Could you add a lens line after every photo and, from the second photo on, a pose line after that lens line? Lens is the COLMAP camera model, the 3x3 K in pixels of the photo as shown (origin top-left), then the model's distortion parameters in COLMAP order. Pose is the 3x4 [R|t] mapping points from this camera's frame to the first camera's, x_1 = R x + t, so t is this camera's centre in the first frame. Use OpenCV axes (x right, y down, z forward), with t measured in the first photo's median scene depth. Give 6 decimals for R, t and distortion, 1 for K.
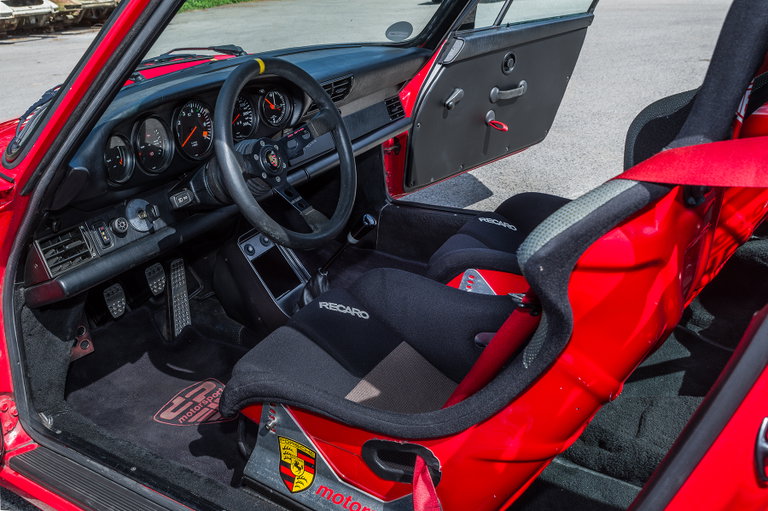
lens RADIAL K [[746.0, 0, 384.0], [0, 746.0, 255.5], [0, 0, 1]] dist [-0.005687, -0.000612]
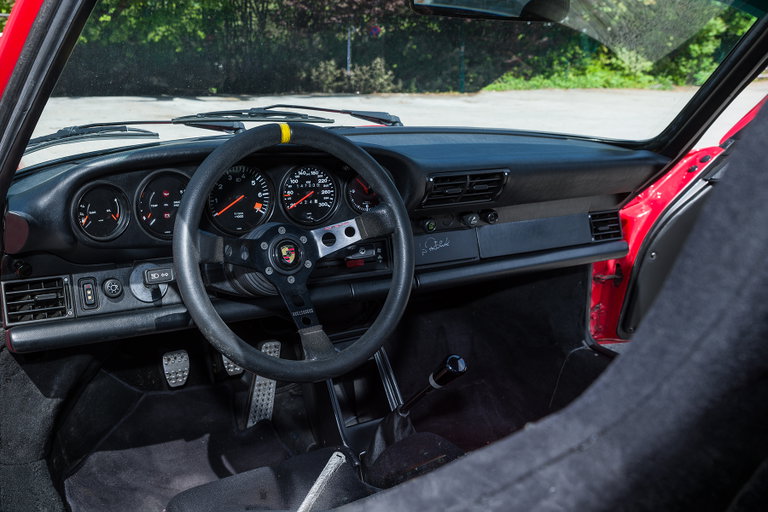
lens RADIAL K [[746.0, 0, 384.0], [0, 746.0, 256.0], [0, 0, 1]] dist [-0.005687, -0.000612]
pose [[0.832348, 0.218375, -0.509421, 0.281767], [-0.270920, 0.962127, -0.030221, -0.112719], [0.483528, 0.163166, 0.859987, 0.337842]]
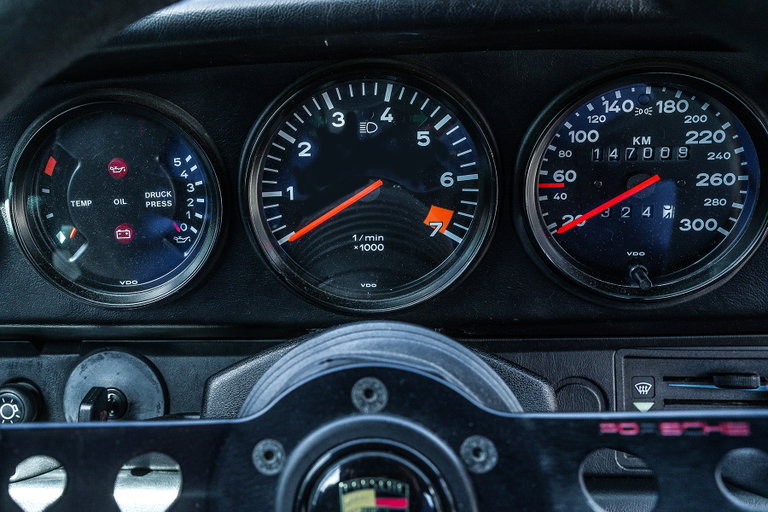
lens RADIAL K [[746.0, 0, 384.0], [0, 746.0, 256.0], [0, 0, 1]] dist [-0.005687, -0.000612]
pose [[0.264118, 0.376401, -0.888012, -0.019847], [-0.294827, 0.908143, 0.297244, -0.201040], [0.918324, 0.183302, 0.350829, 0.825247]]
